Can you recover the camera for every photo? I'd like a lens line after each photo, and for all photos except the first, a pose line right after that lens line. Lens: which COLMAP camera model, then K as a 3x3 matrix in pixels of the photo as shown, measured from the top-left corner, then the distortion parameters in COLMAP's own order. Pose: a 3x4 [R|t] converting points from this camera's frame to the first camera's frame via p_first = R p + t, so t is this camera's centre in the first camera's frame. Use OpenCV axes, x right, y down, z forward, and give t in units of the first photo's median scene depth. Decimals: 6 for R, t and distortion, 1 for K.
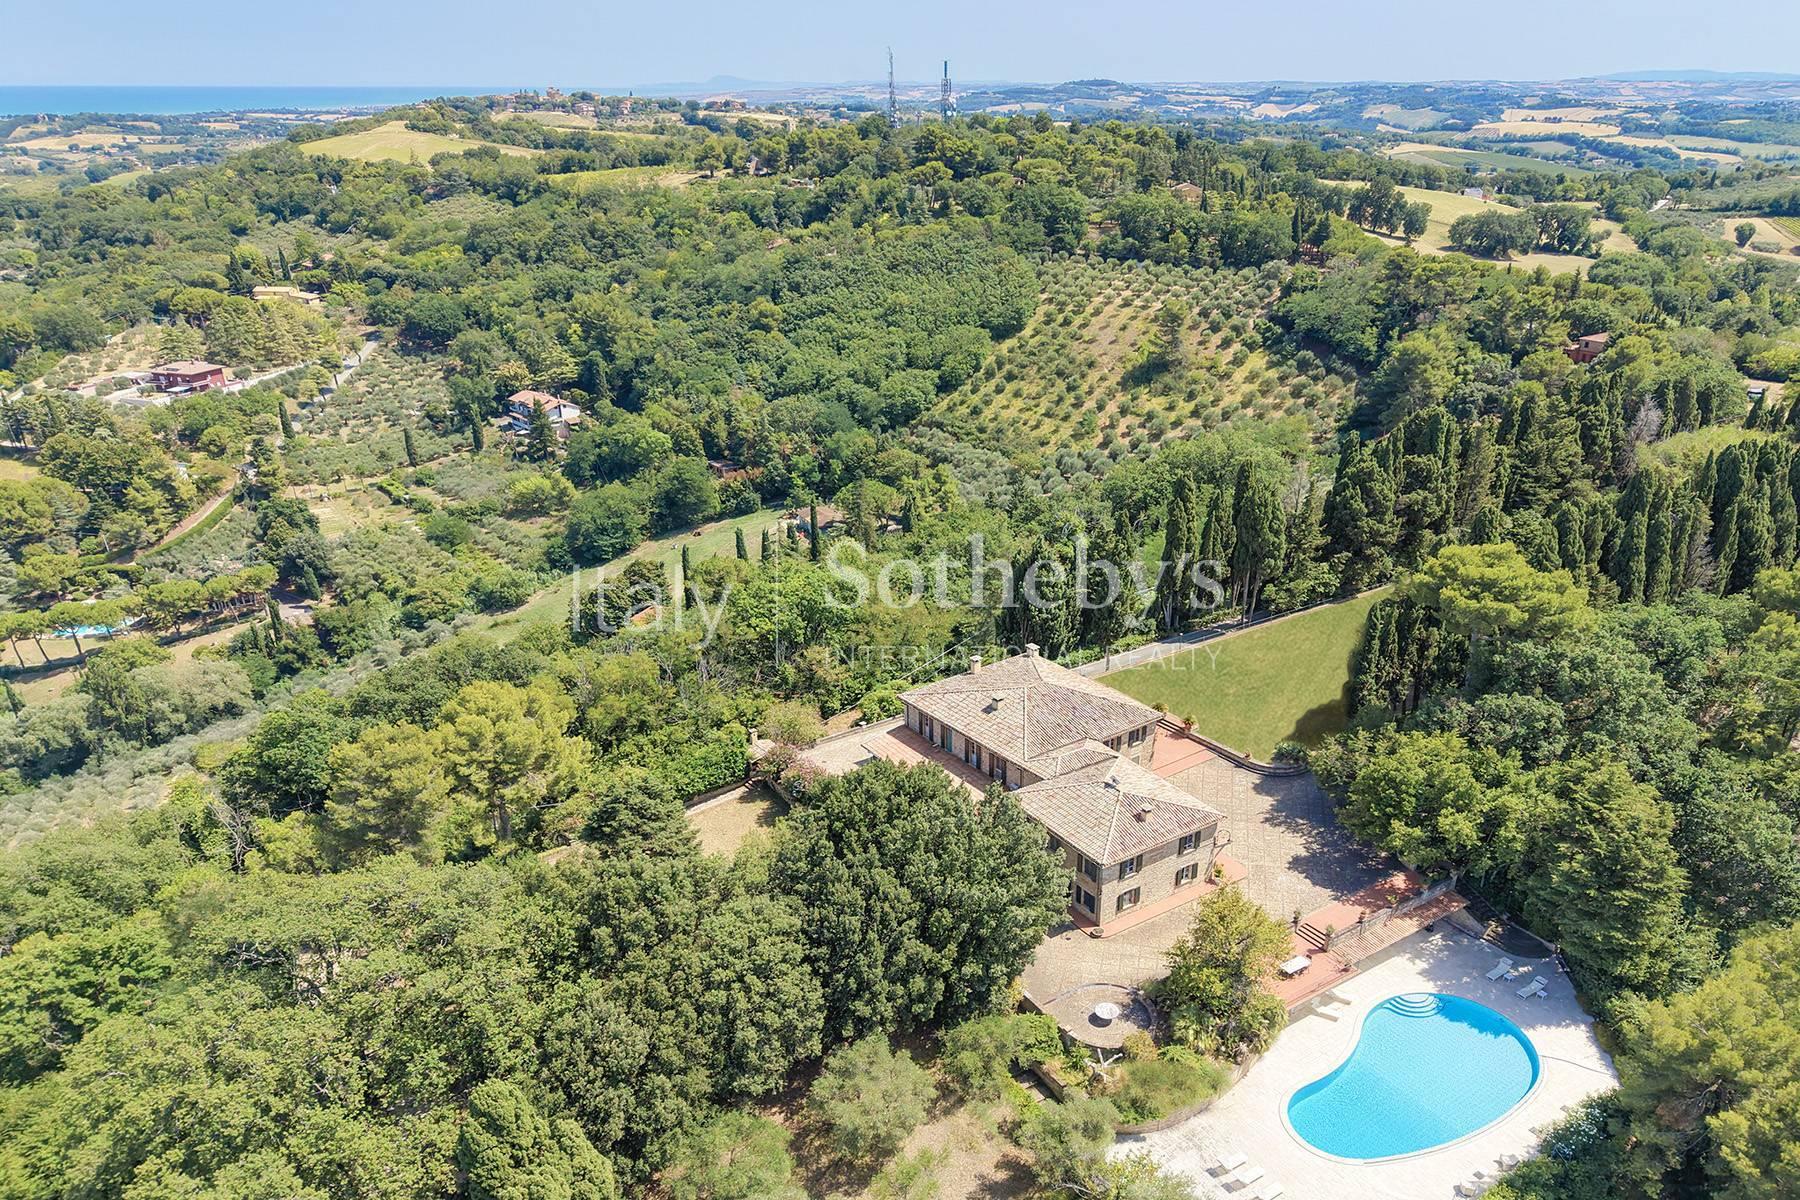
lens RADIAL K [[1257.5, 0, 900.0], [0, 1257.5, 600.0], [0, 0, 1]] dist [0.001023, -0.000339]
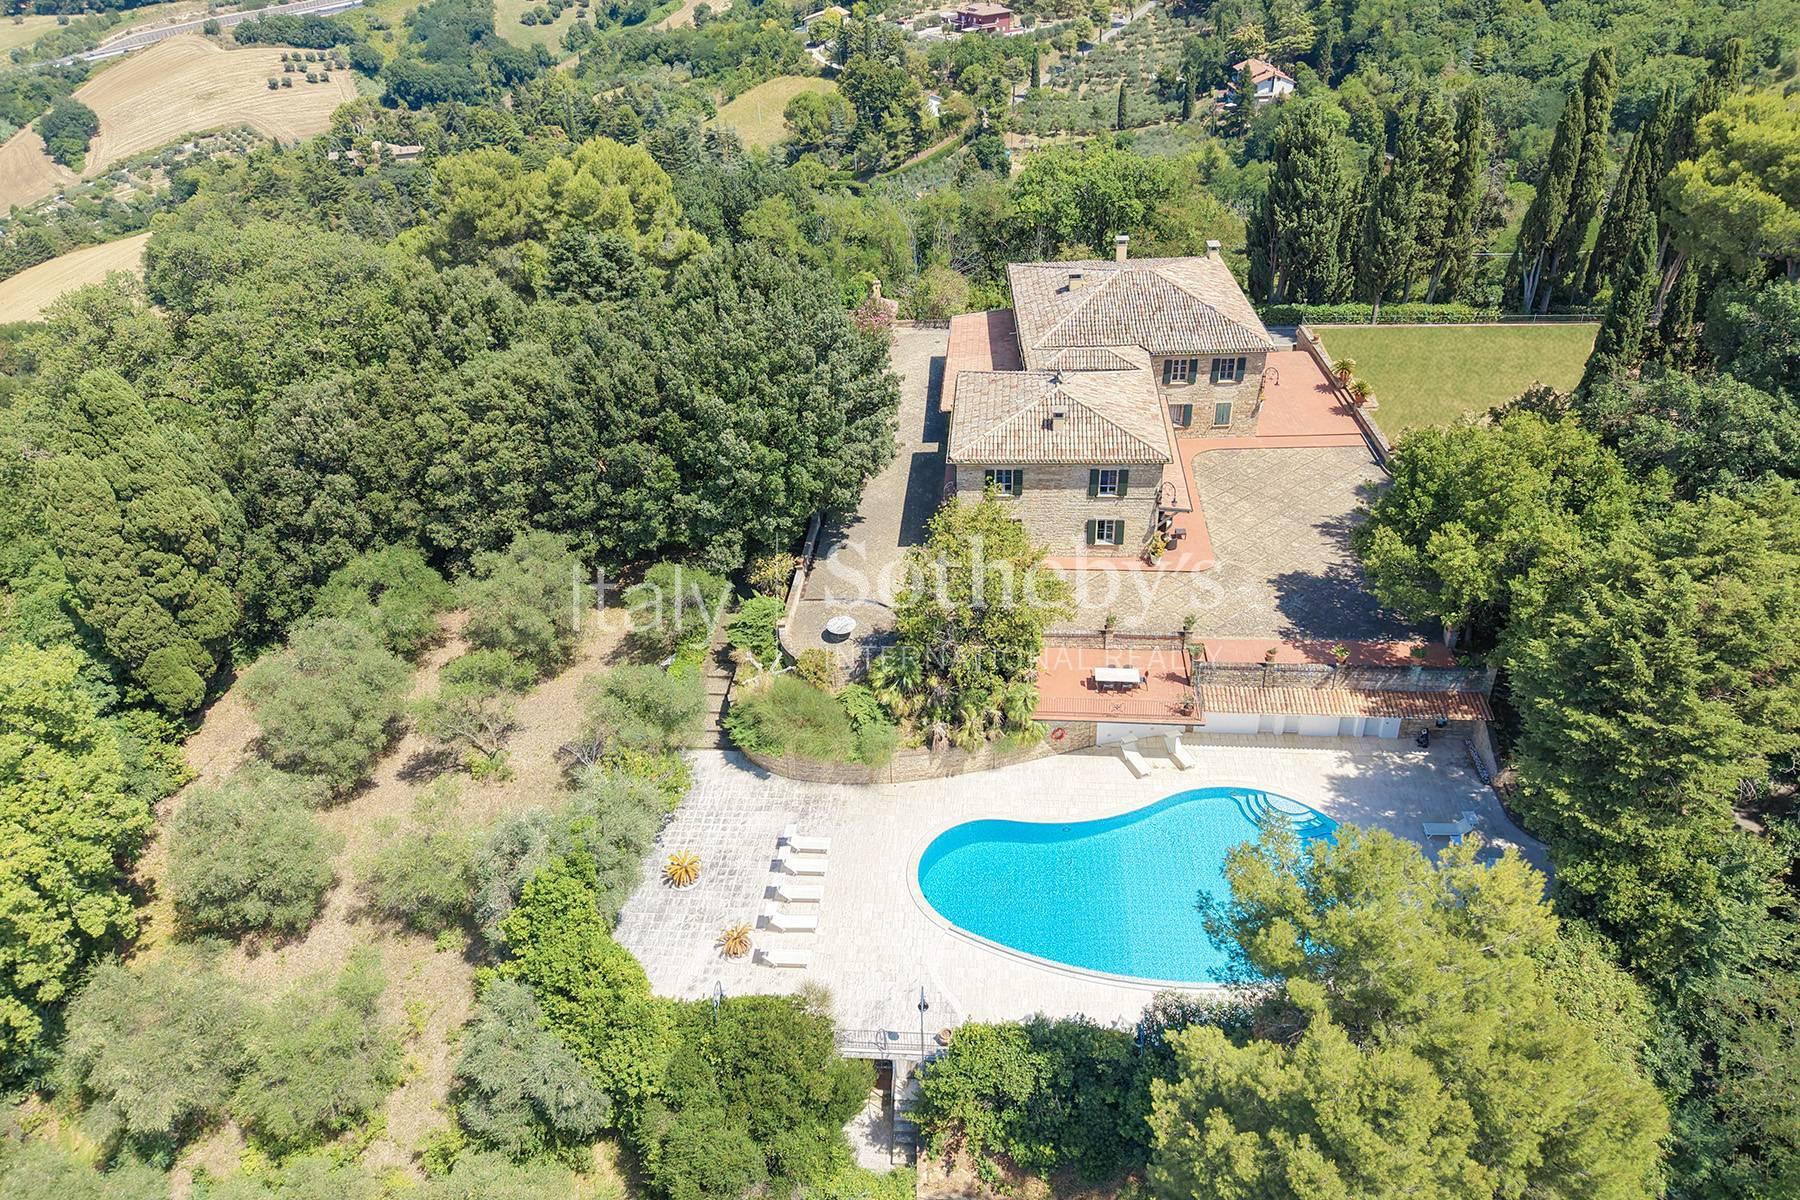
lens RADIAL K [[1307.6, 0, 900.0], [0, 1307.6, 600.0], [0, 0, 1]] dist [0.009090, 0.006817]
pose [[0.795583, 0.337772, -0.502949, 0.091038], [-0.240492, 0.938026, 0.249542, 0.018893], [0.556068, -0.077576, 0.827509, 0.064555]]
